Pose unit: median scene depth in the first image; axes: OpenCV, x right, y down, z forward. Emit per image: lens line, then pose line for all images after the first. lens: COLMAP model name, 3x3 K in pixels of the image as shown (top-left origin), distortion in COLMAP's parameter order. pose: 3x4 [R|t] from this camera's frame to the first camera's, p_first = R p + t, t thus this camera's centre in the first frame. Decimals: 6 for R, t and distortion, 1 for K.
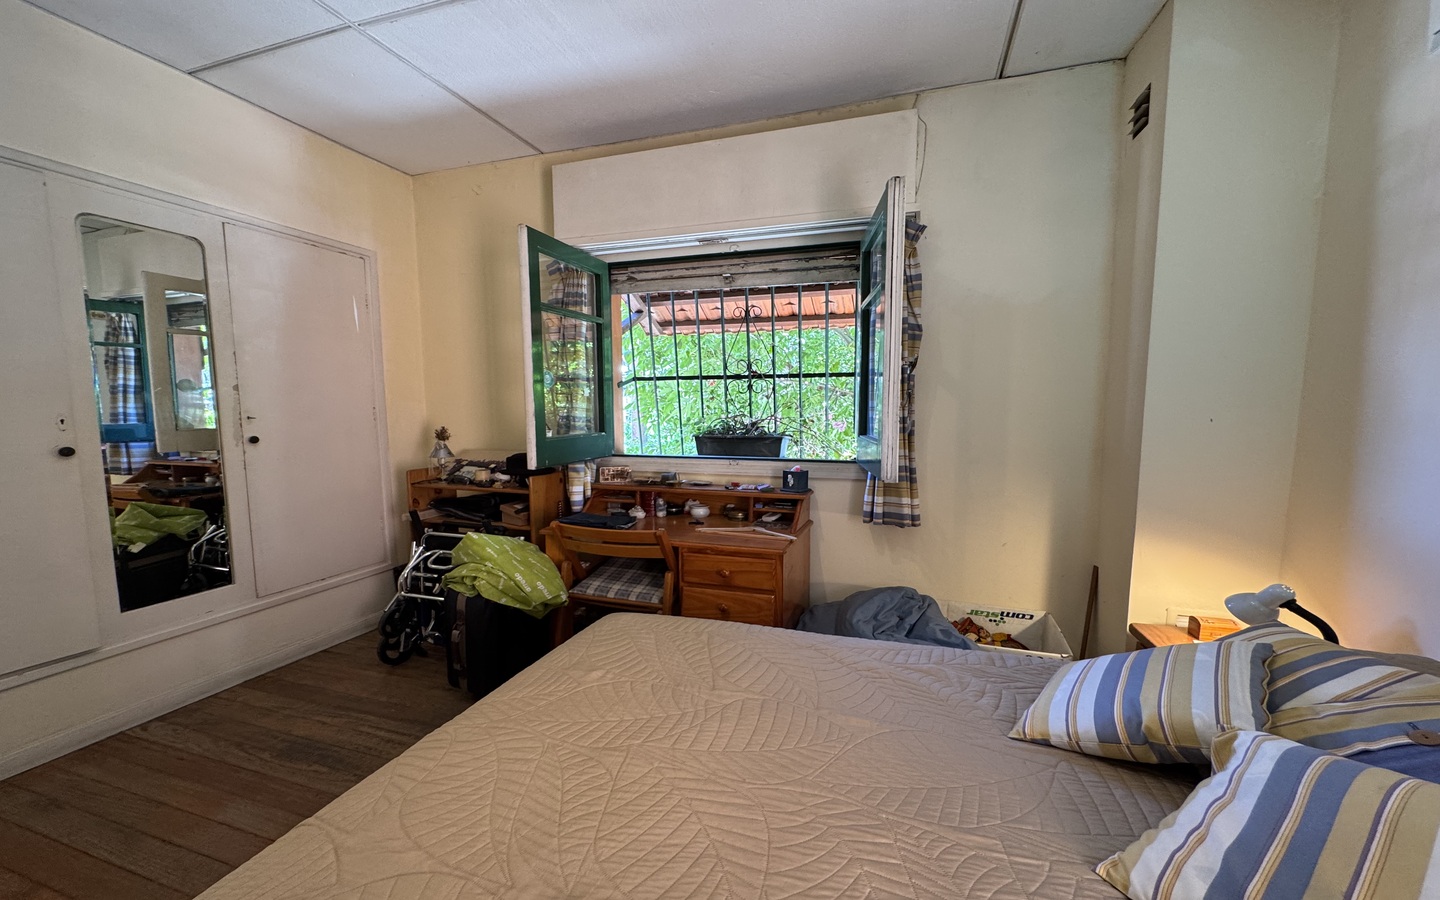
lens RADIAL K [[569.8, 0, 713.0], [0, 569.8, 464.9], [0, 0, 1]] dist [-0.003088, 0.000541]
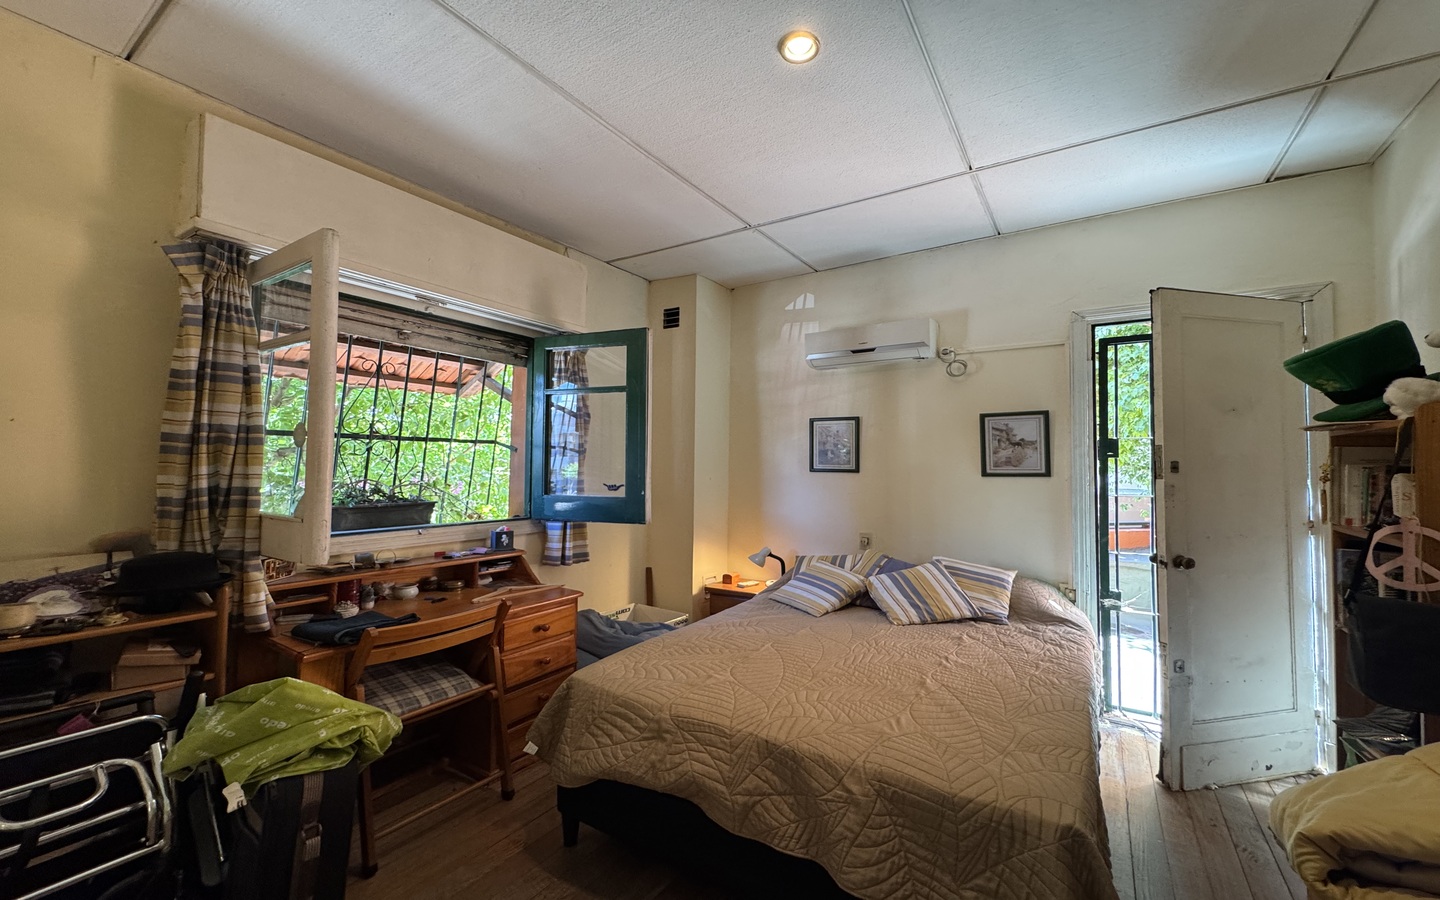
lens RADIAL K [[569.8, 0, 709.2], [0, 569.8, 446.4], [0, 0, 1]] dist [-0.003088, 0.000541]
pose [[0.279003, 0.041885, 0.959376, -0.748126], [0.091399, 0.993355, -0.069949, -0.034601], [-0.955931, 0.107201, 0.273321, 0.295628]]
